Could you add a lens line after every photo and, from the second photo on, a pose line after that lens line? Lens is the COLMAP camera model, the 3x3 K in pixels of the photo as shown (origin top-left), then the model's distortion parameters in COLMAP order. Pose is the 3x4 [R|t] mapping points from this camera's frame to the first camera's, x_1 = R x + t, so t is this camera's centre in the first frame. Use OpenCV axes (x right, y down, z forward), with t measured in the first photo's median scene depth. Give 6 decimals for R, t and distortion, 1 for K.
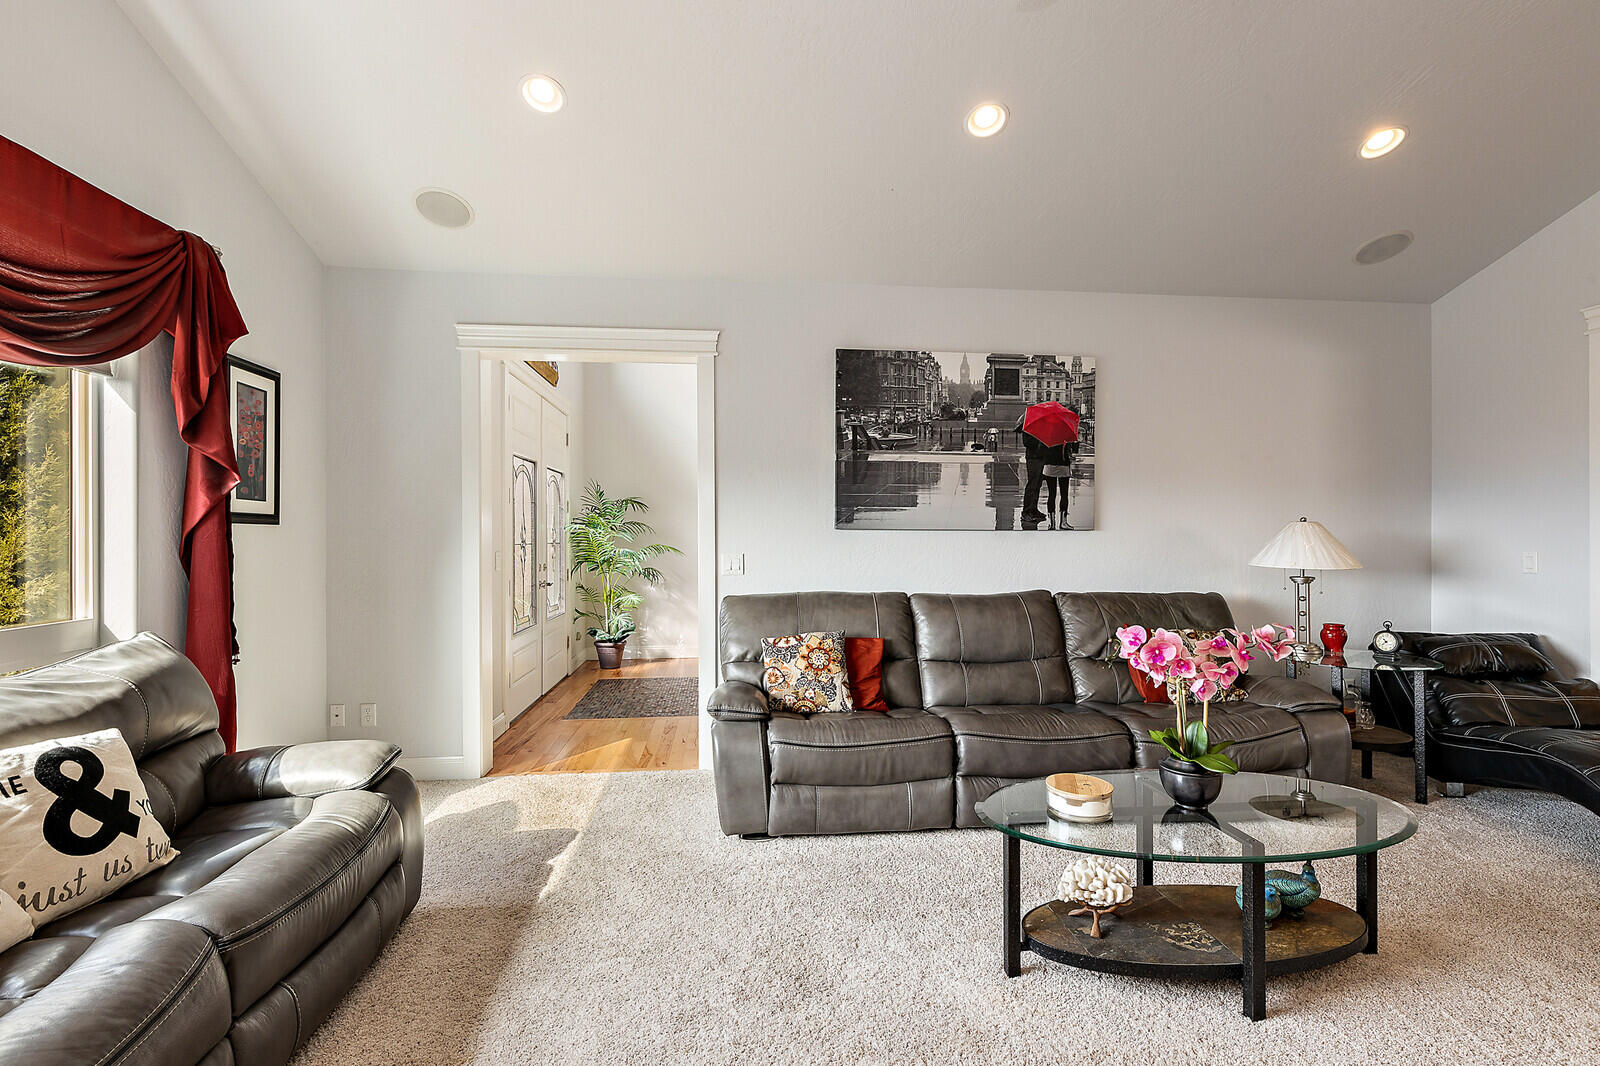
lens RADIAL K [[721.7, 0, 802.2], [0, 721.7, 537.9], [0, 0, 1]] dist [0.003710, -0.000652]
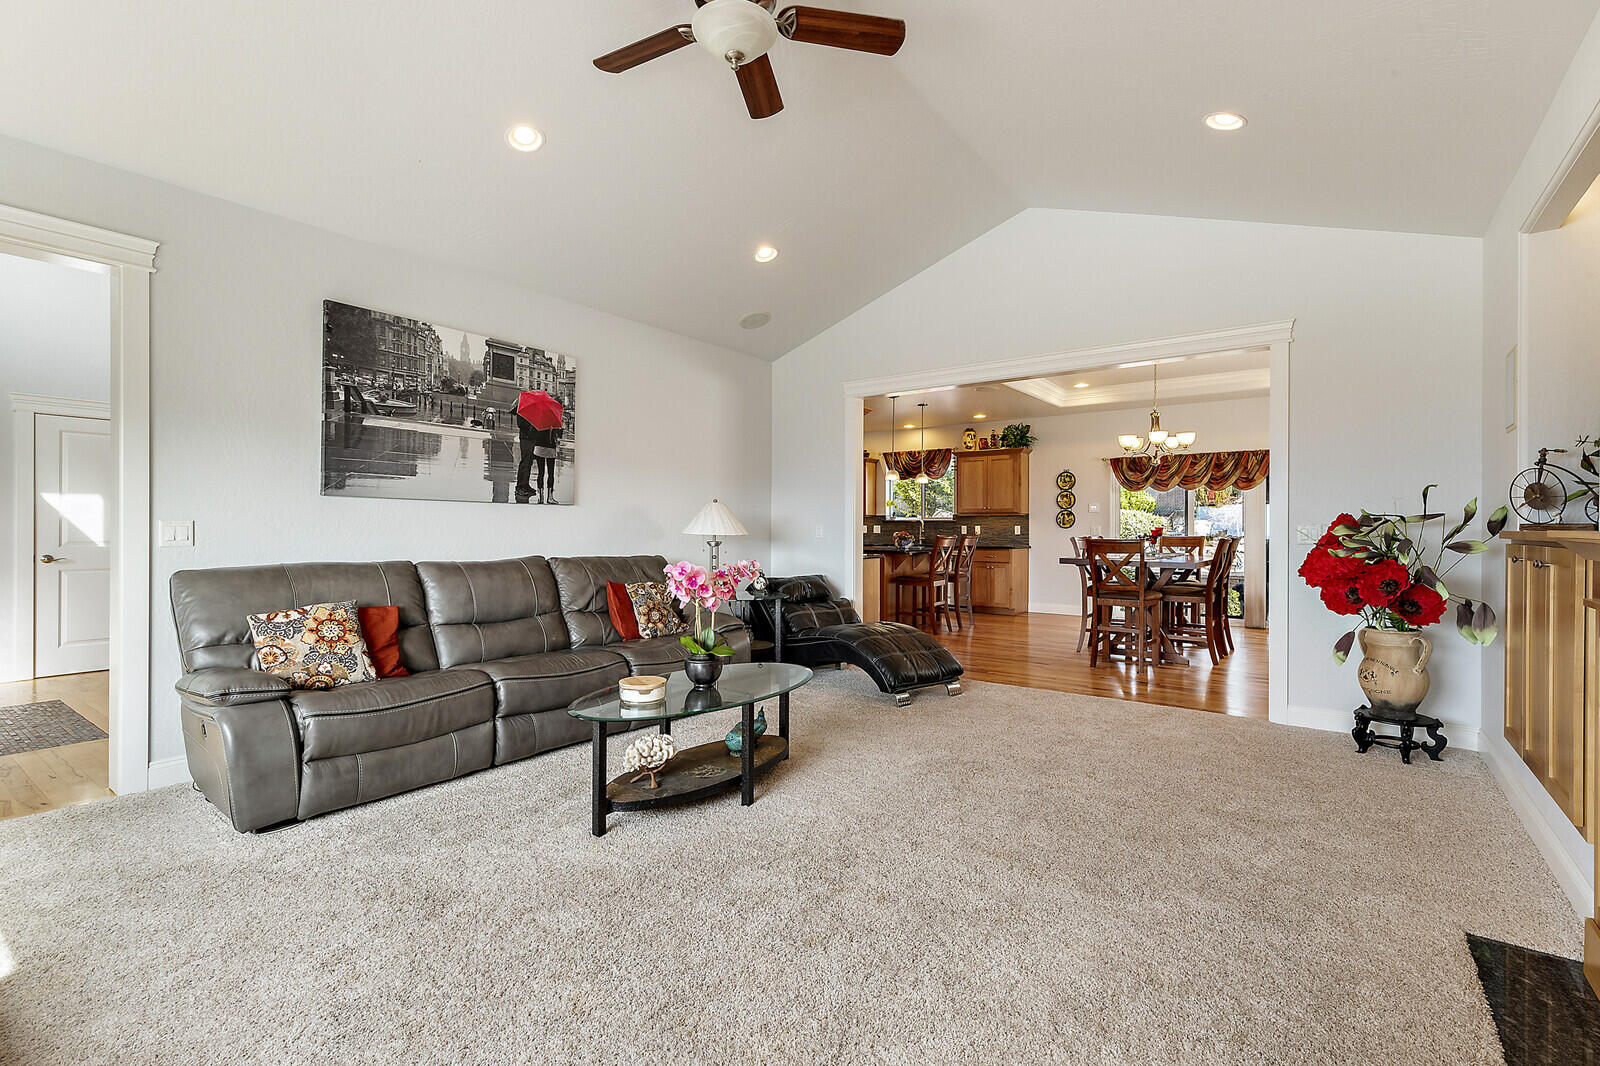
lens RADIAL K [[732.7, 0, 800.0], [0, 732.7, 533.0], [0, 0, 1]] dist [0.002074, -0.000274]
pose [[0.671877, 0.001518, 0.740661, -0.261483], [-0.002951, 0.999995, 0.000628, 0.037013], [-0.740657, -0.002608, 0.671878, -0.085111]]
